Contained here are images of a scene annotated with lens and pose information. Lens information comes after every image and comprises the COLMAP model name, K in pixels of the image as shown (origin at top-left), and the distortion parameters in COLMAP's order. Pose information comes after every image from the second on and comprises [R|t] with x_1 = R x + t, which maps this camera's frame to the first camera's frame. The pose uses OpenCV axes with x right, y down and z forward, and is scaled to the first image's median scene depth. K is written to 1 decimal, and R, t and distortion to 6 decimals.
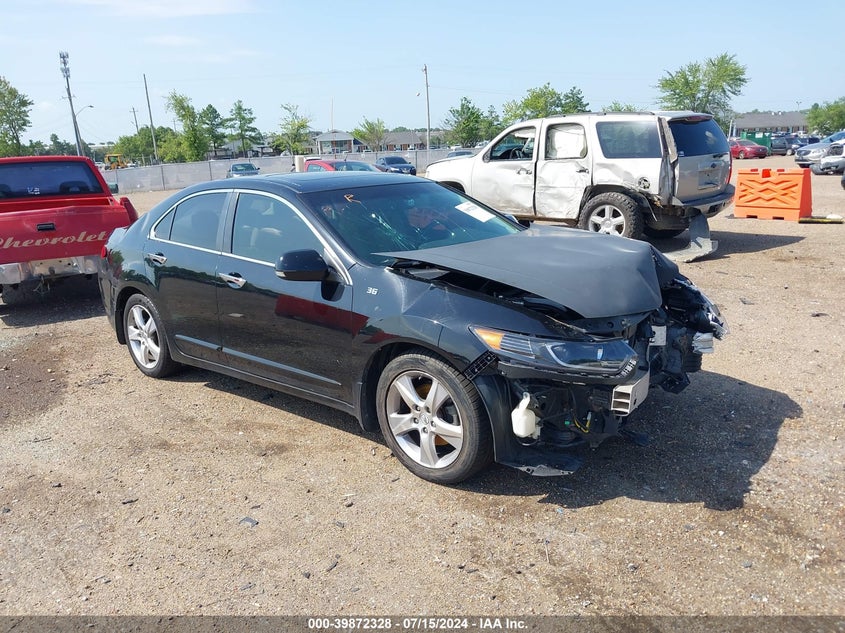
lens RADIAL K [[722.2, 0, 422.5], [0, 722.2, 316.5], [0, 0, 1]] dist [-0.000097, -0.000299]
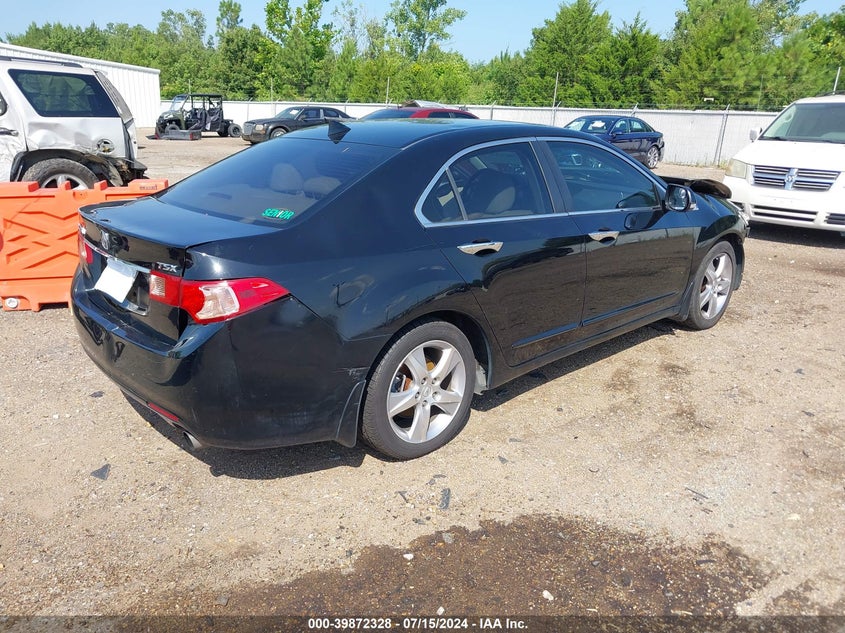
lens RADIAL K [[722.2, 0, 422.5], [0, 722.2, 316.5], [0, 0, 1]] dist [-0.000097, -0.000299]
pose [[0.054924, -0.244017, 0.968214, -0.584651], [0.213068, 0.950208, 0.227393, -0.104188], [-0.975492, 0.193806, 0.104181, 0.568608]]
